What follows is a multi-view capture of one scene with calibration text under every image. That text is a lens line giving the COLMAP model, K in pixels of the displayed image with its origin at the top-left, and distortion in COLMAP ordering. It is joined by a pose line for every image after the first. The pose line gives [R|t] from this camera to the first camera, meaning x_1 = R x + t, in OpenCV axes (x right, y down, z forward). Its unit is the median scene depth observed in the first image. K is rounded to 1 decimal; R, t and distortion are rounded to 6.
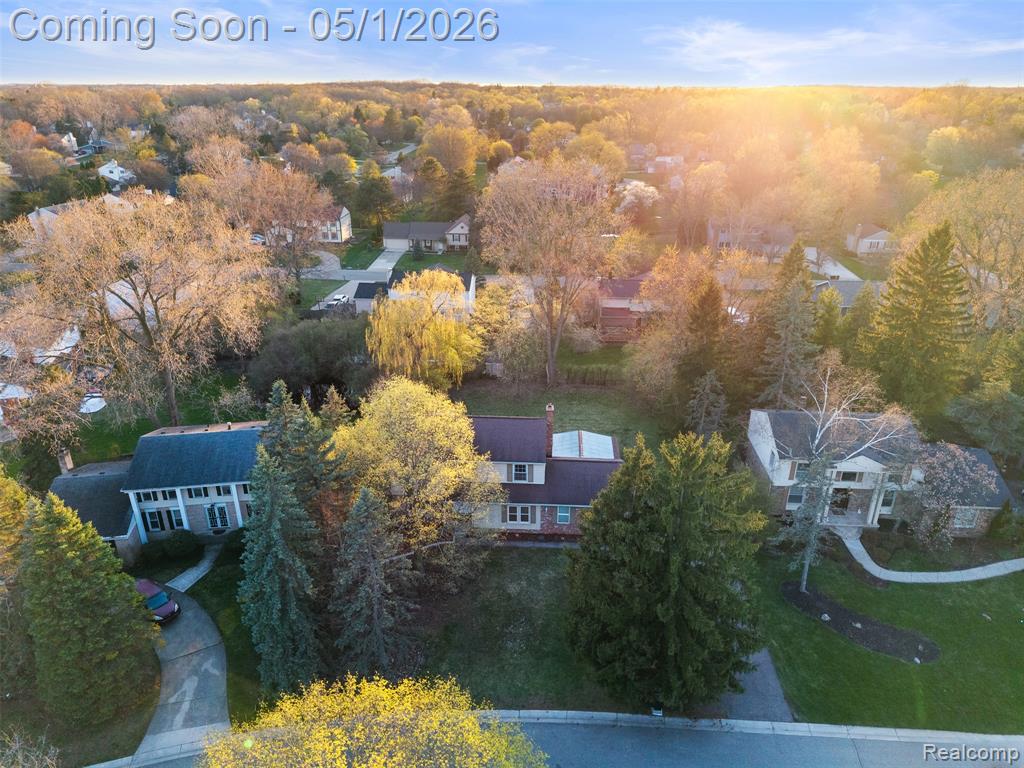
lens RADIAL K [[712.5, 0, 515.1], [0, 712.5, 377.3], [0, 0, 1]] dist [0.007437, 0.002205]
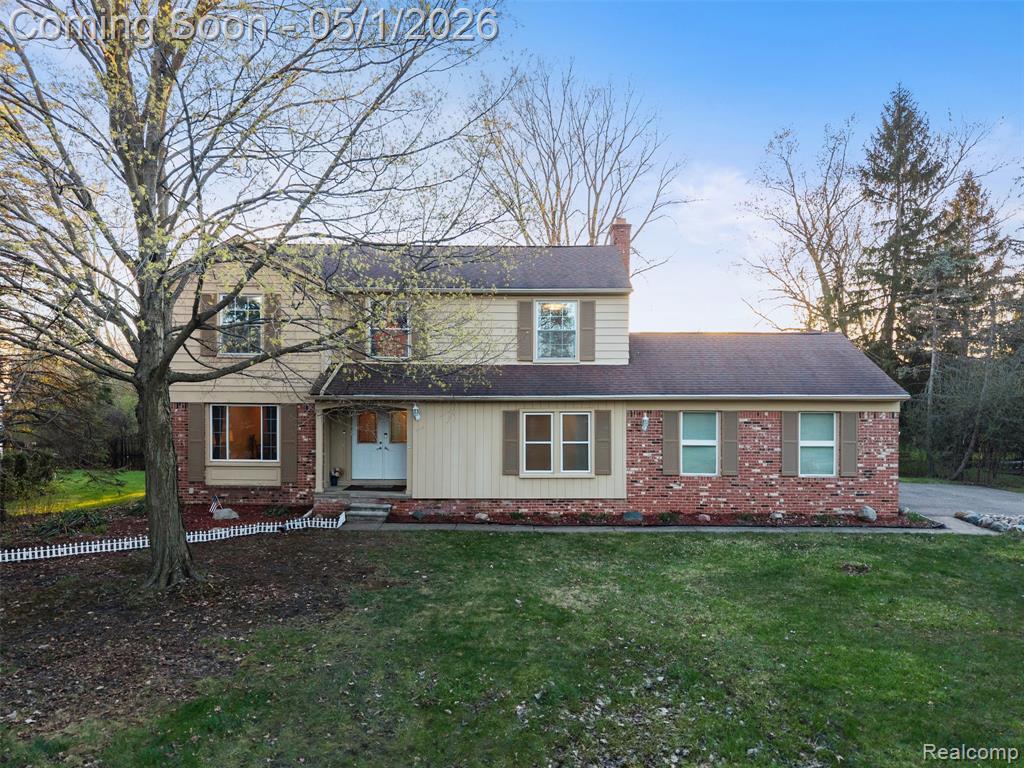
lens RADIAL K [[712.5, 0, 510.2], [0, 712.5, 388.6], [0, 0, 1]] dist [0.007437, 0.002205]
pose [[0.999092, 0.011593, 0.041001, -0.028604], [0.006520, 0.909347, -0.415988, 0.300216], [-0.042107, 0.415878, 0.908445, 0.702685]]
